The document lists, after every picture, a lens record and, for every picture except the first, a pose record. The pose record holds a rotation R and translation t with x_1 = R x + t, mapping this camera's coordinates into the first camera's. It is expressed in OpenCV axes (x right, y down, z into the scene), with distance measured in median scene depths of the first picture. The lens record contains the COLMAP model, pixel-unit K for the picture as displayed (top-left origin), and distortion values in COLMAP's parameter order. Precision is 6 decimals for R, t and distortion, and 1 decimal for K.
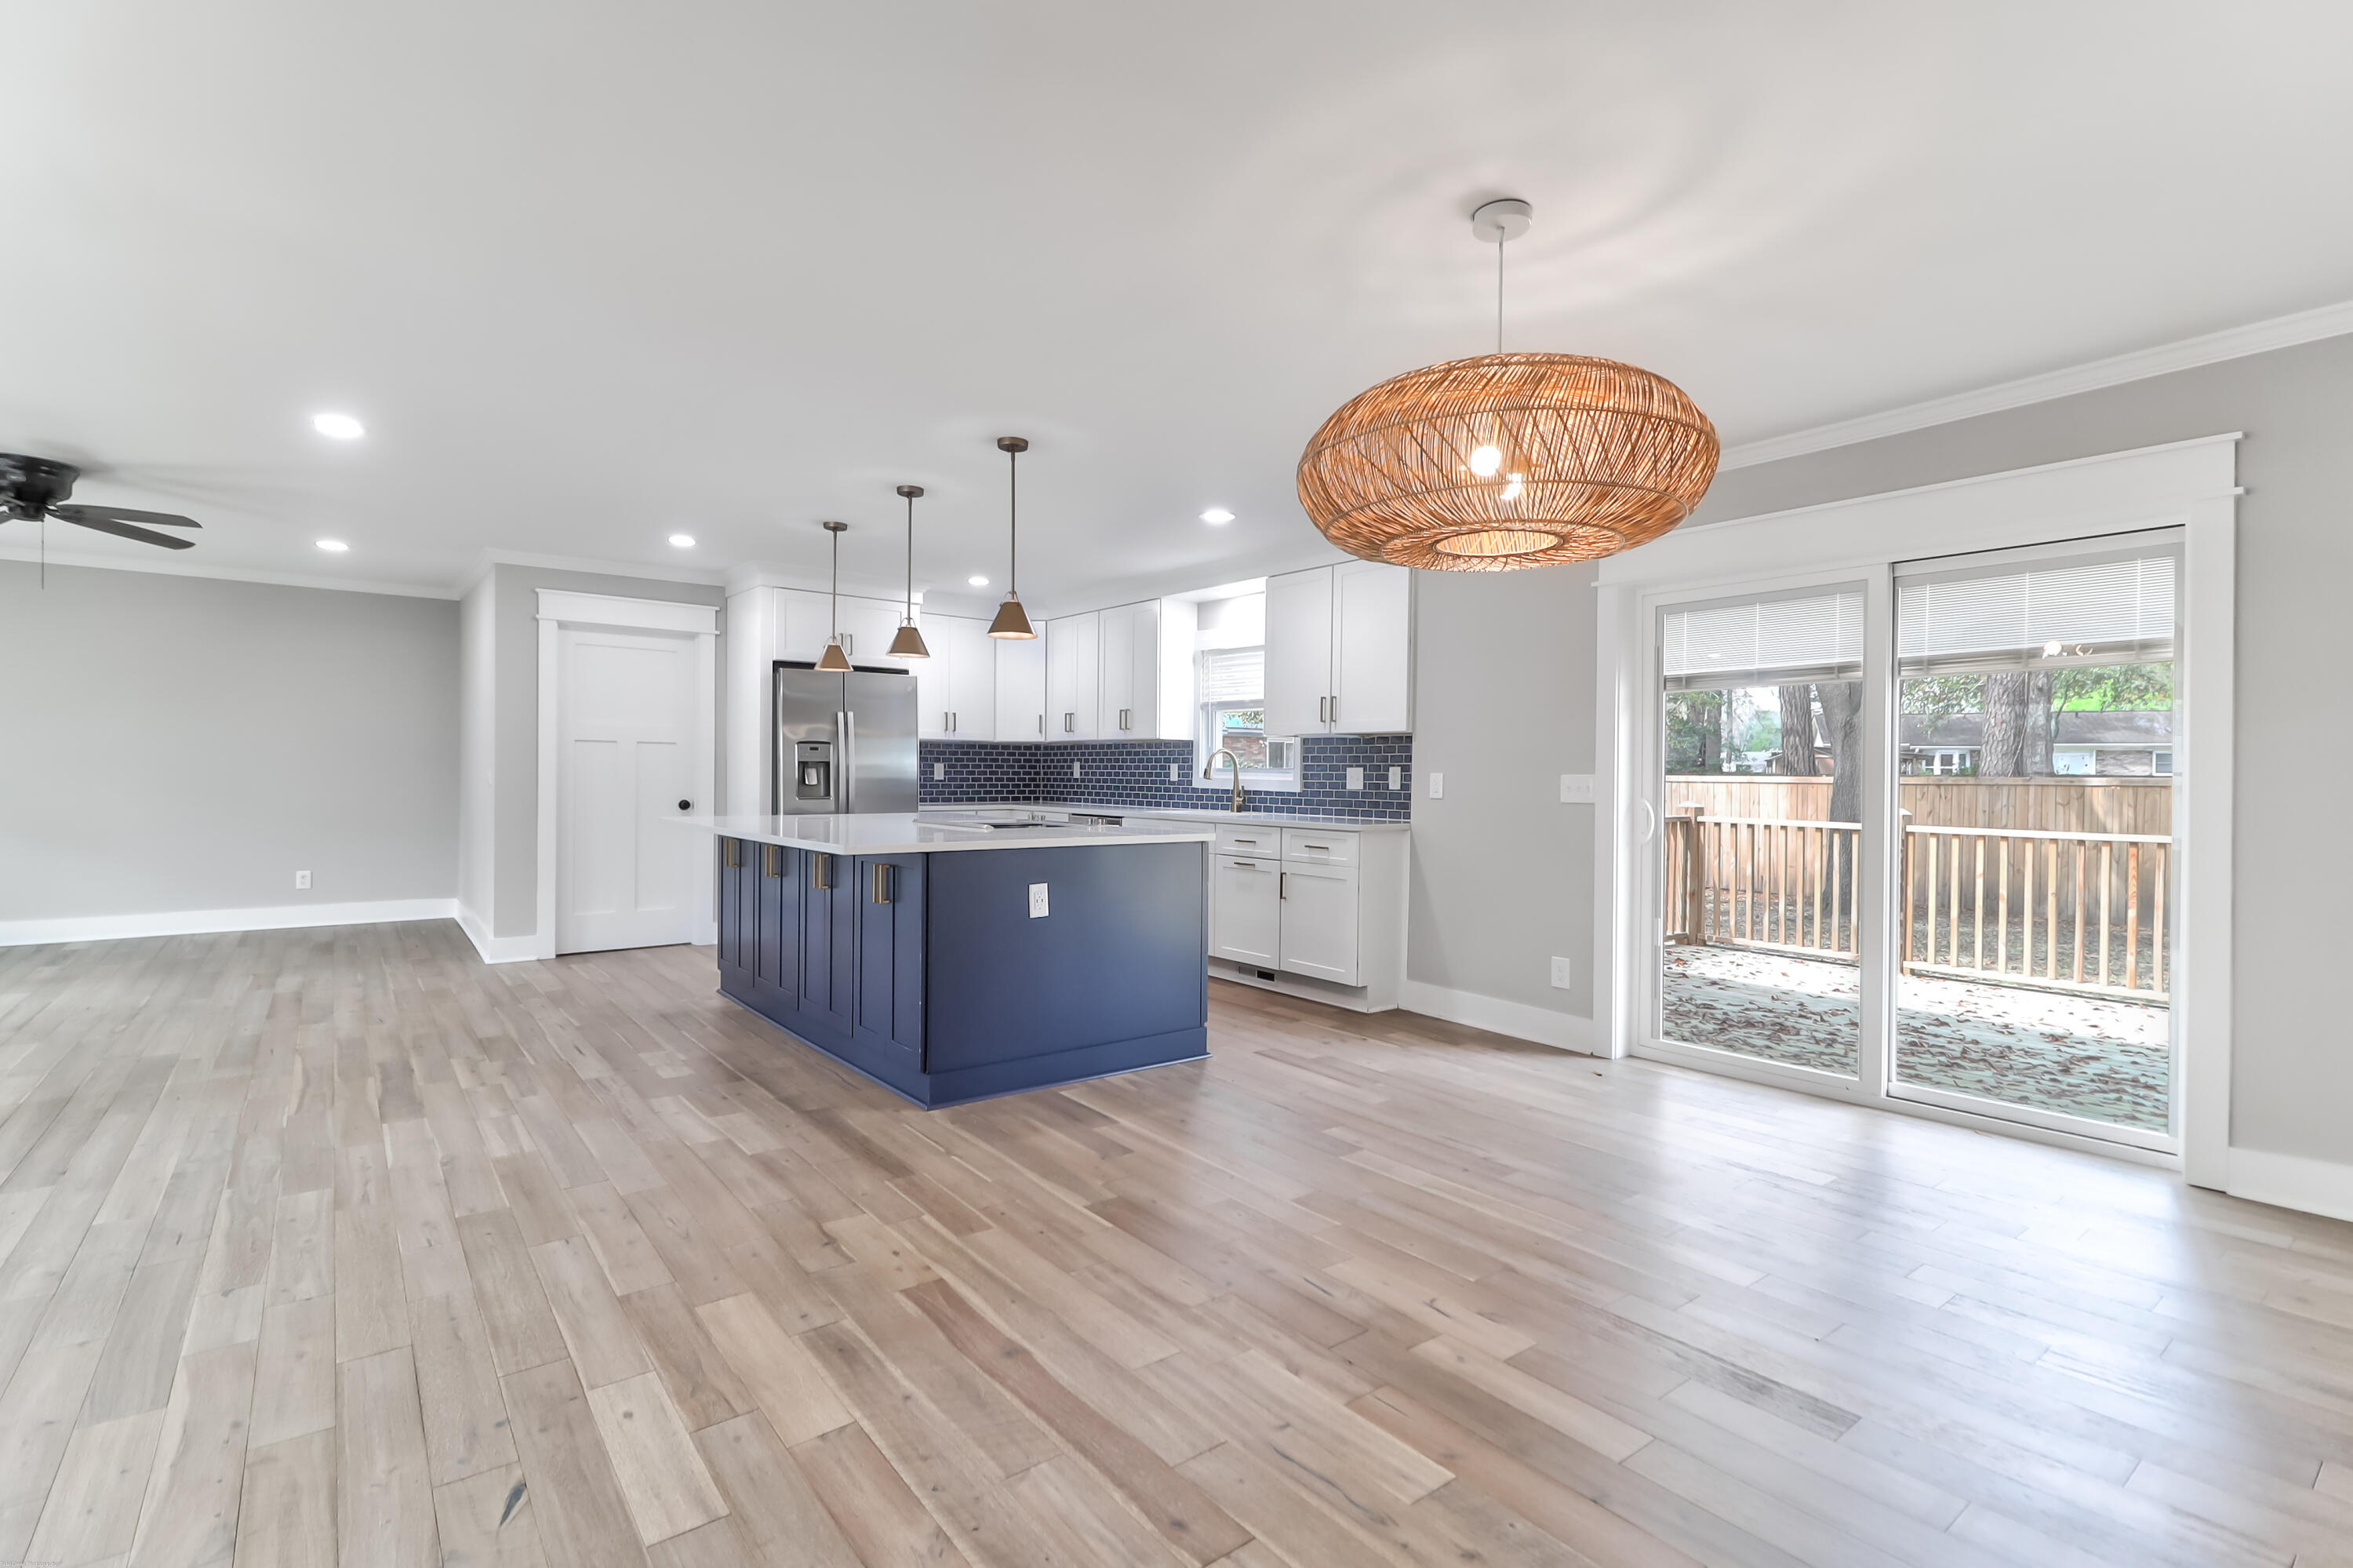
lens RADIAL K [[1076.9, 0, 1179.2], [0, 1076.9, 782.8], [0, 0, 1]] dist [0.015425, -0.011423]
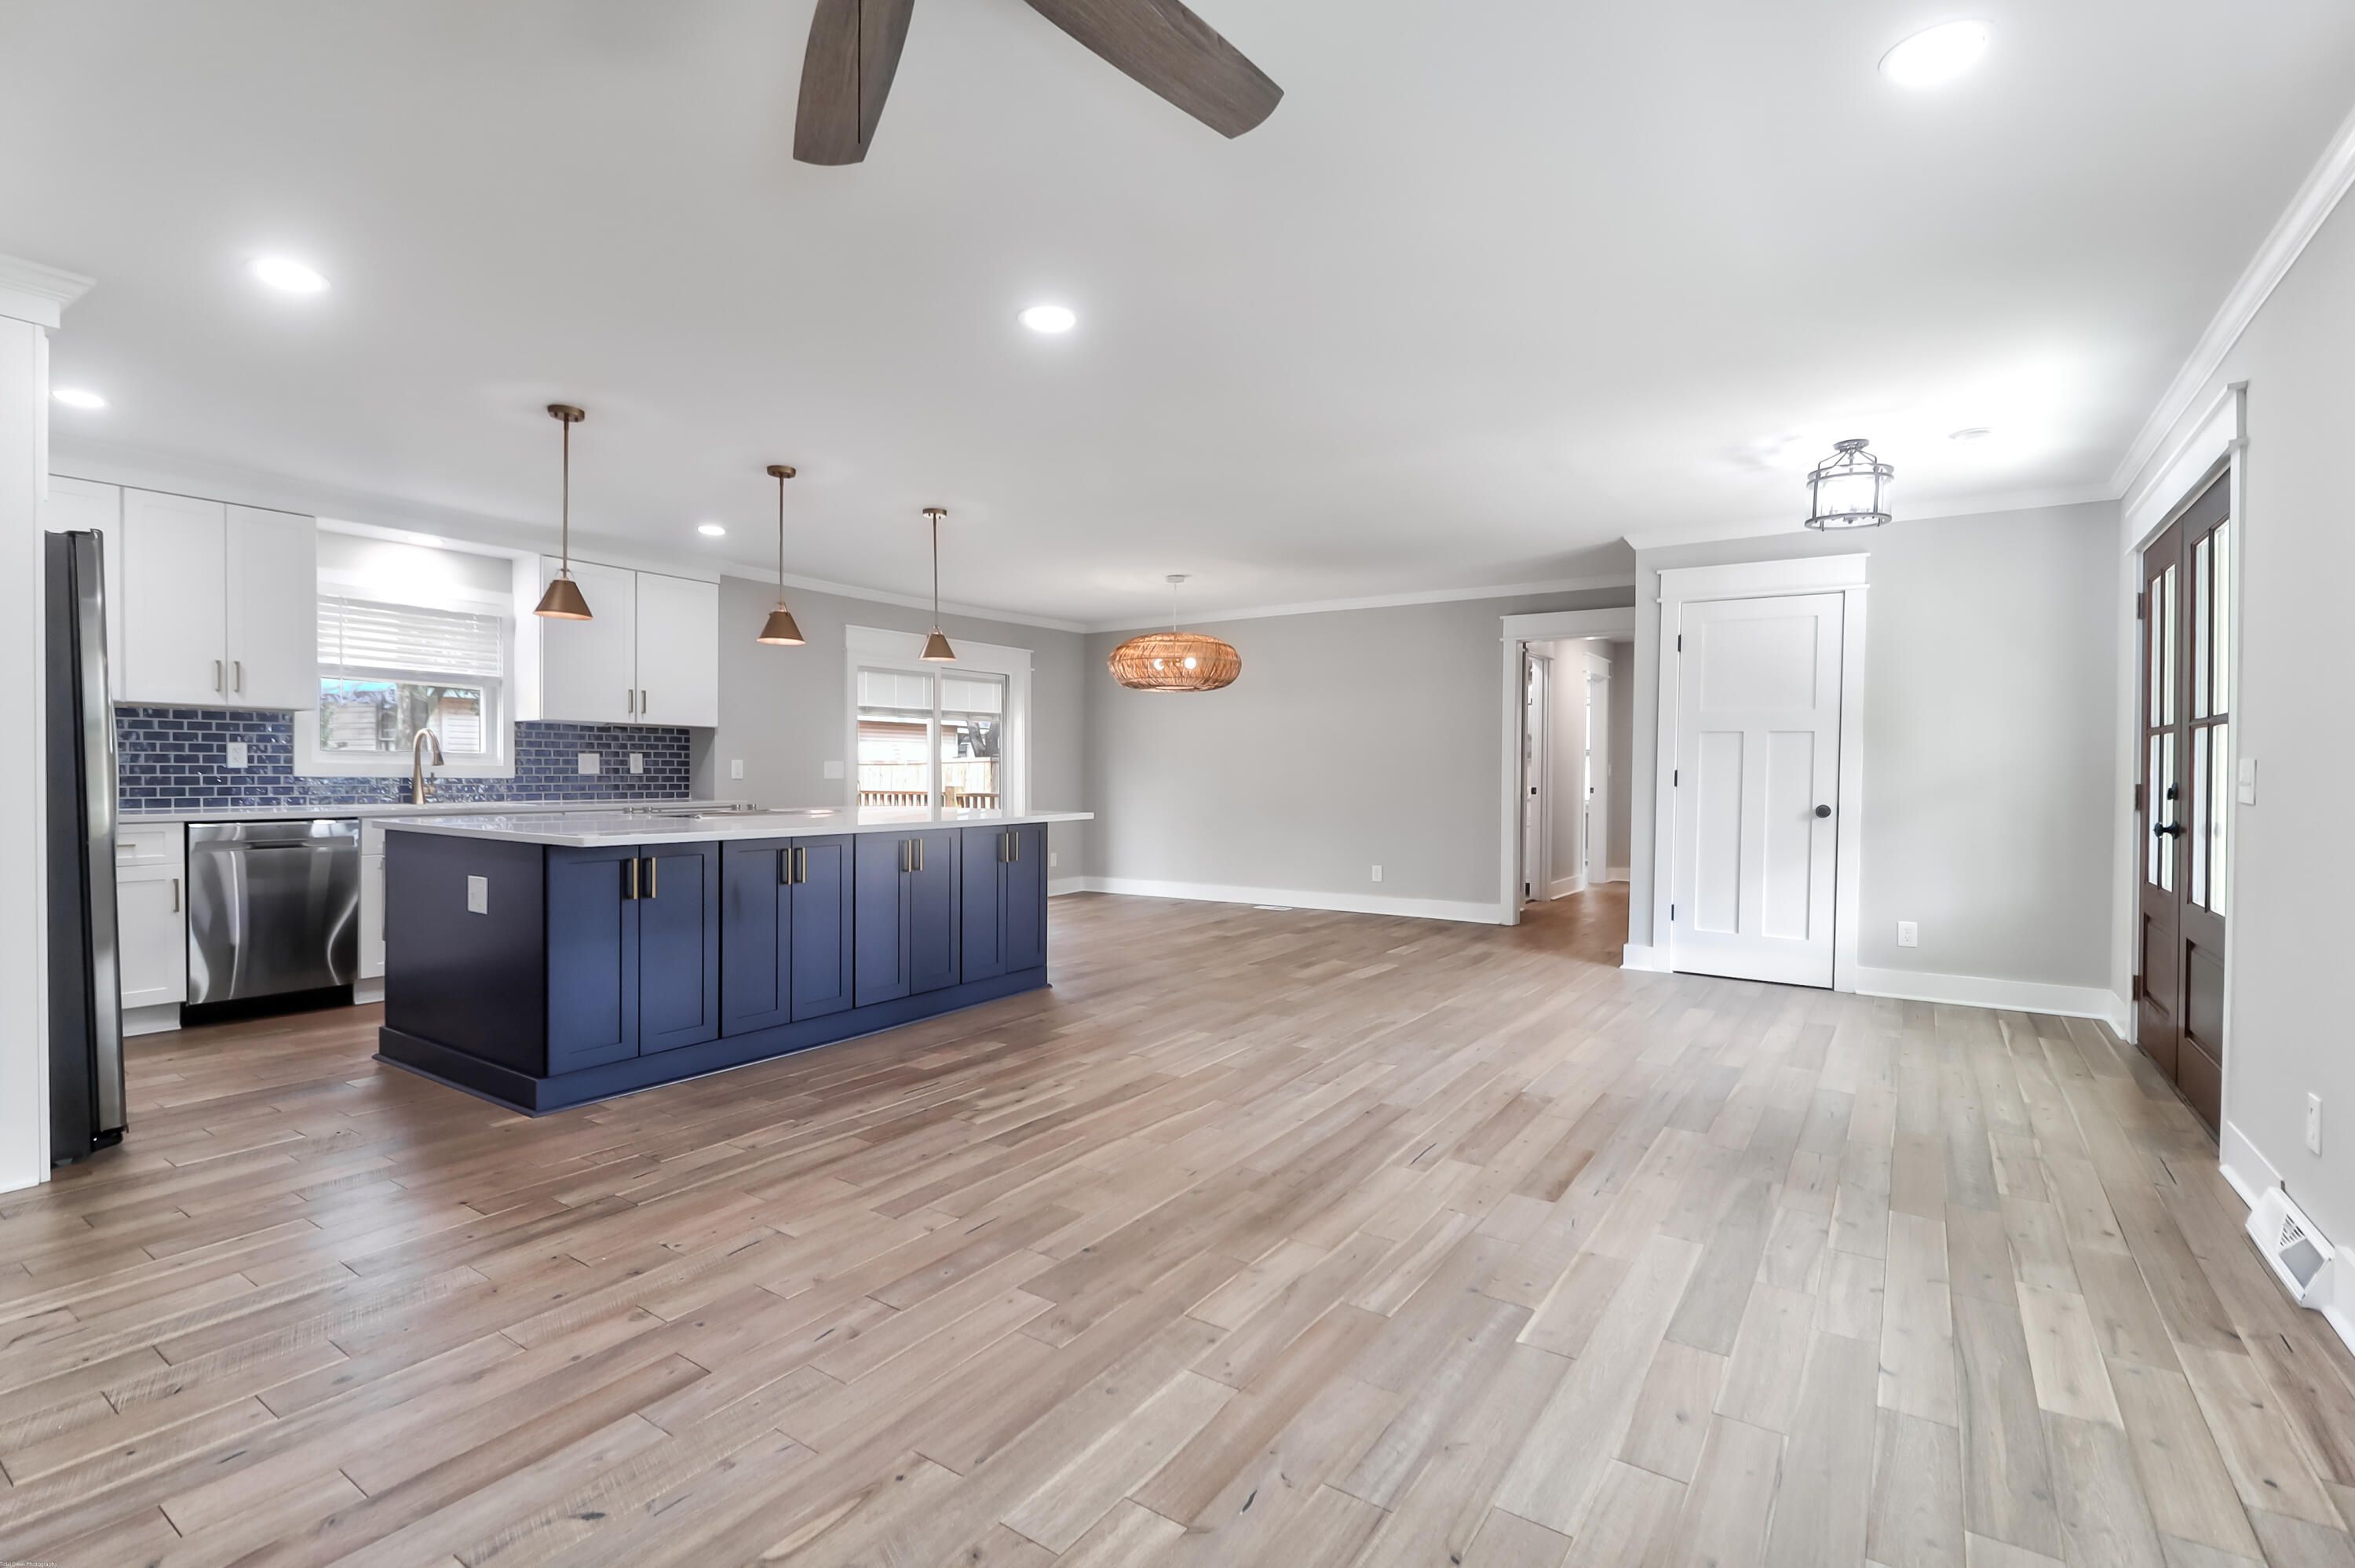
lens RADIAL K [[1075.2, 0, 1177.5], [0, 1075.2, 784.0], [0, 0, 1]] dist [0.019268, -0.014139]
pose [[-0.301461, -0.026026, 0.953123, -1.337986], [-0.002940, 0.999648, 0.026366, -0.017836], [-0.953474, 0.005146, -0.301431, 0.994607]]
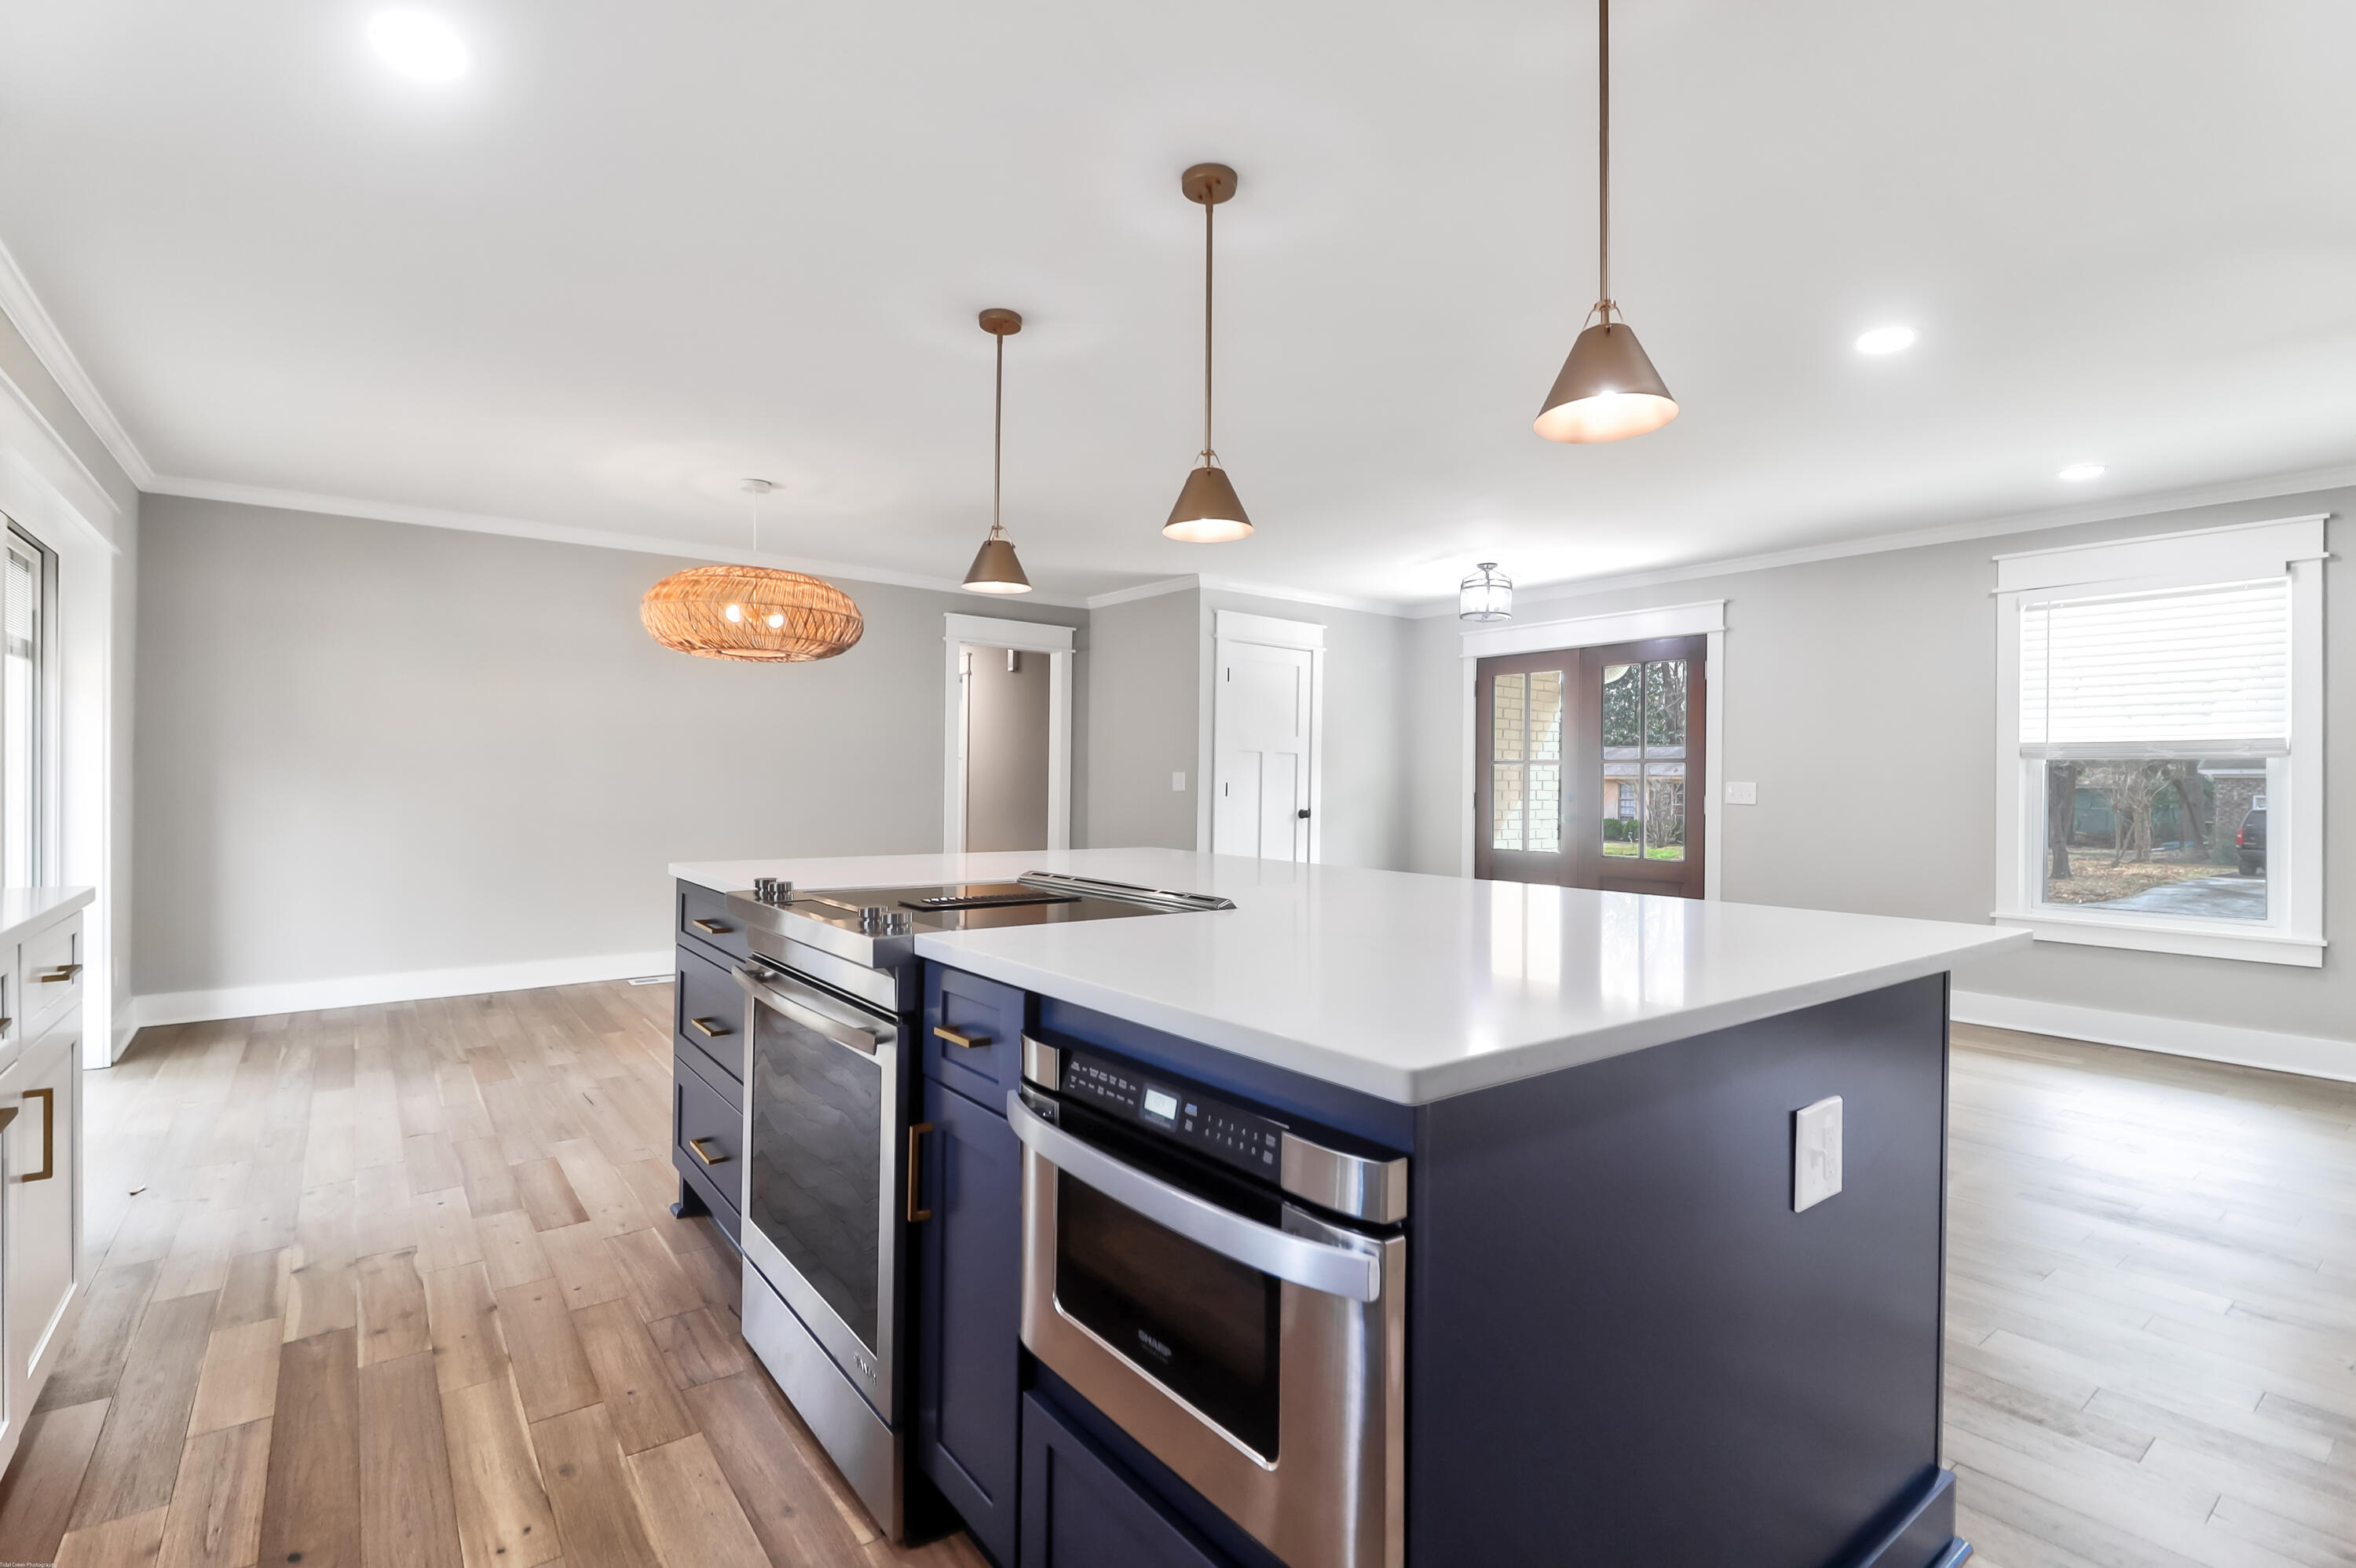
lens RADIAL K [[1080.3, 0, 1178.0], [0, 1080.3, 784.0], [0, 0, 1]] dist [0.016857, -0.012933]
pose [[-0.999673, -0.022643, 0.011849, -0.256192], [-0.022546, 0.999712, 0.008250, -0.010895], [-0.012033, 0.007980, -0.999896, 1.540263]]
